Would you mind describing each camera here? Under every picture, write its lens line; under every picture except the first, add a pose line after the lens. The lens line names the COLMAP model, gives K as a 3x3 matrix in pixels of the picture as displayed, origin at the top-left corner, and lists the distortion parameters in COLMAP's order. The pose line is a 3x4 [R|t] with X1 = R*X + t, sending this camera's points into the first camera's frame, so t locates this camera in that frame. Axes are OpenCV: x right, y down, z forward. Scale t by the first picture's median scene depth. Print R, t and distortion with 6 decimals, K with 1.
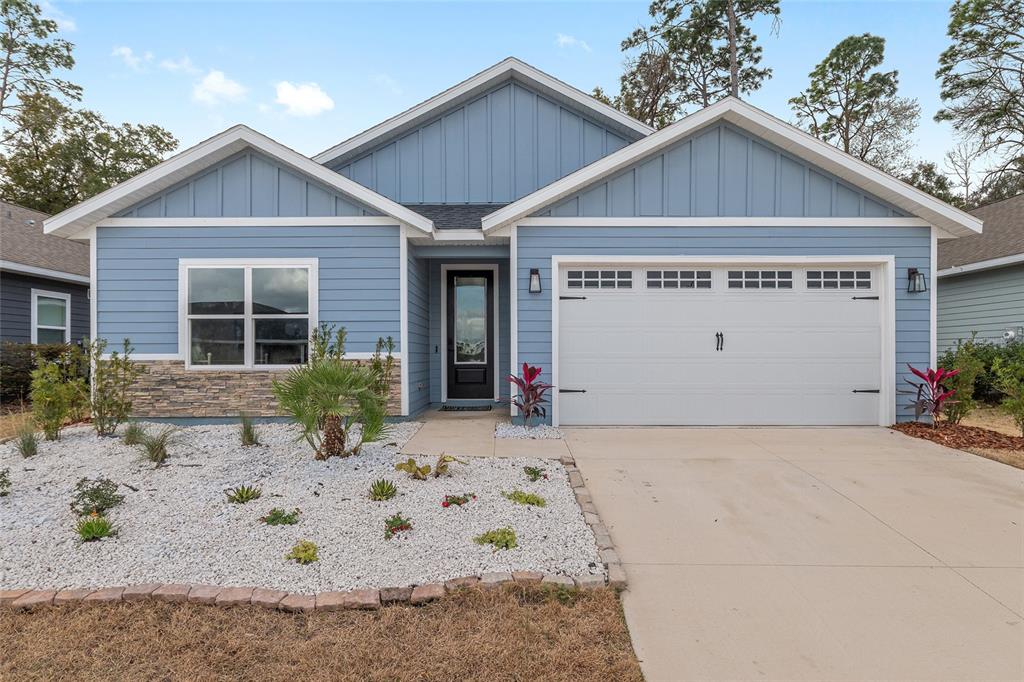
lens RADIAL K [[554.0, 0, 516.8], [0, 554.0, 346.4], [0, 0, 1]] dist [-0.002188, -0.002025]
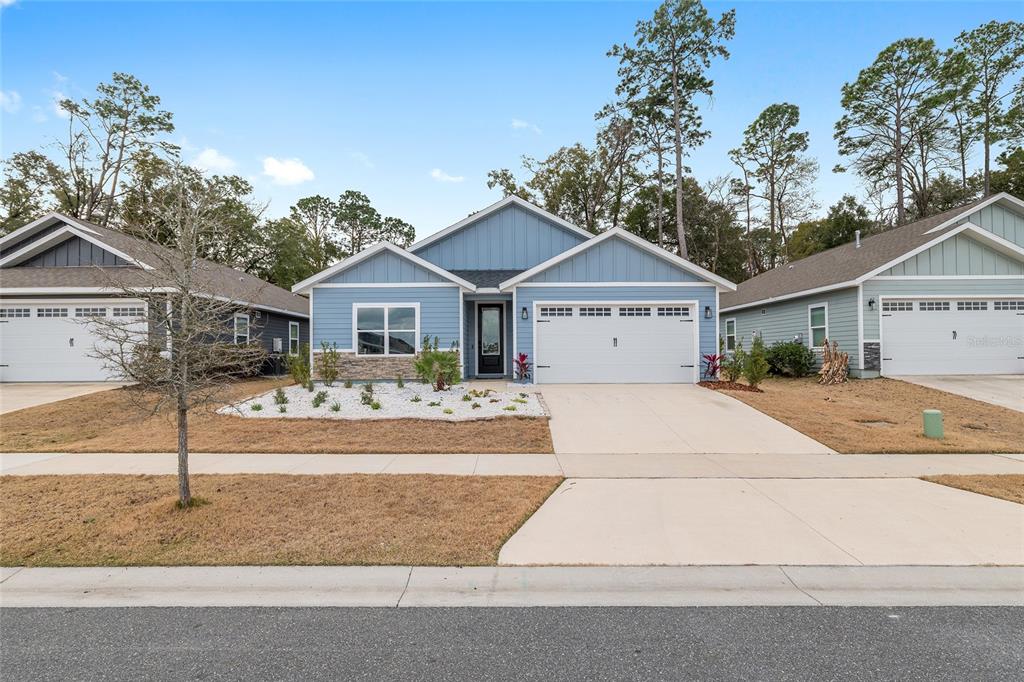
lens RADIAL K [[502.2, 0, 515.6], [0, 502.2, 337.1], [0, 0, 1]] dist [0.008446, 0.000301]
pose [[0.999992, -0.003803, 0.000848, -0.003459], [0.003817, 0.999845, -0.017188, 0.003224], [-0.000782, 0.017191, 0.999852, -0.857337]]
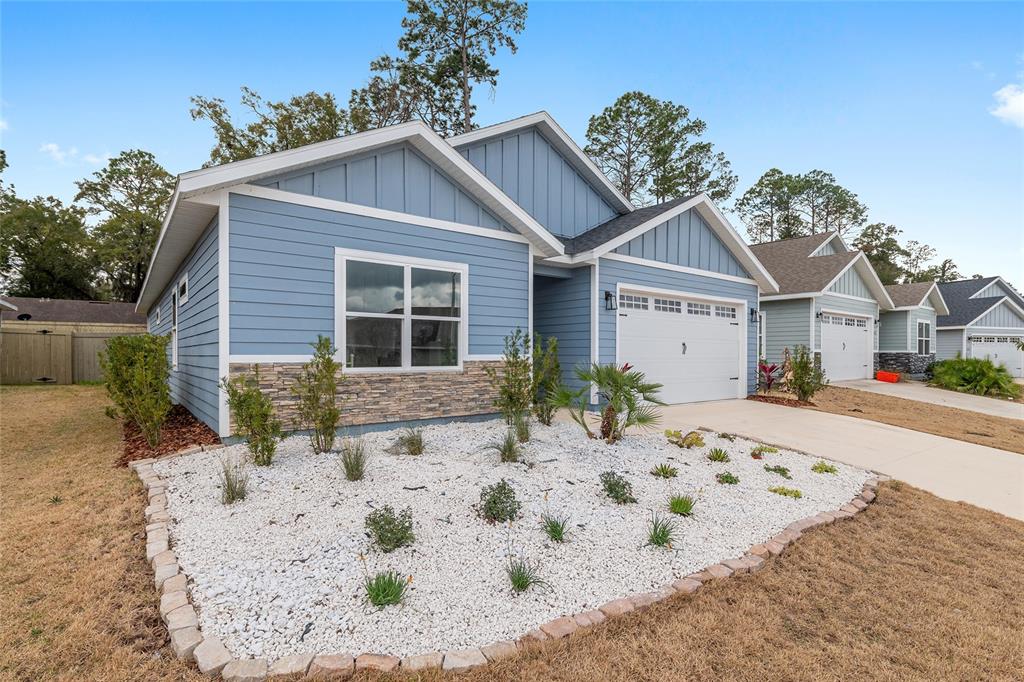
lens RADIAL K [[502.2, 0, 515.6], [0, 502.2, 337.1], [0, 0, 1]] dist [0.008446, 0.000301]
pose [[0.789687, 0.025206, 0.612992, -0.852433], [-0.022370, 0.999674, -0.012288, -0.011642], [-0.613102, -0.004009, 0.789993, 0.186570]]
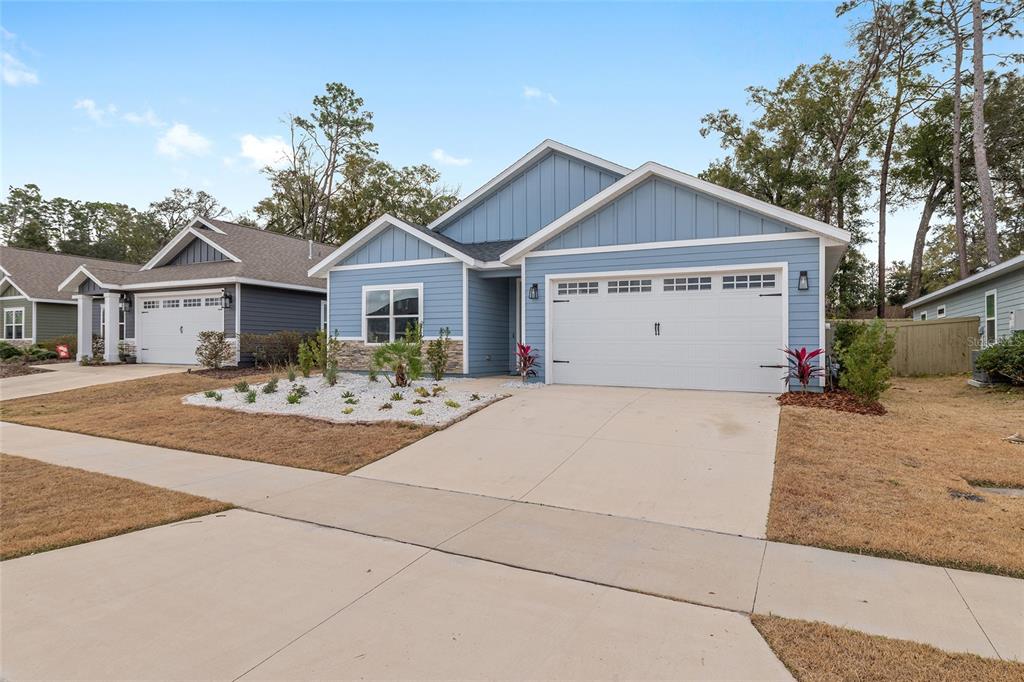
lens RADIAL K [[581.8, 0, 512.0], [0, 581.8, 341.0], [0, 0, 1]] dist [0.001397, -0.002664]
pose [[0.887694, 0.004091, -0.460416, 0.721794], [-0.003439, 0.999992, 0.002255, 0.019788], [0.460421, -0.000418, 0.887700, -0.494129]]
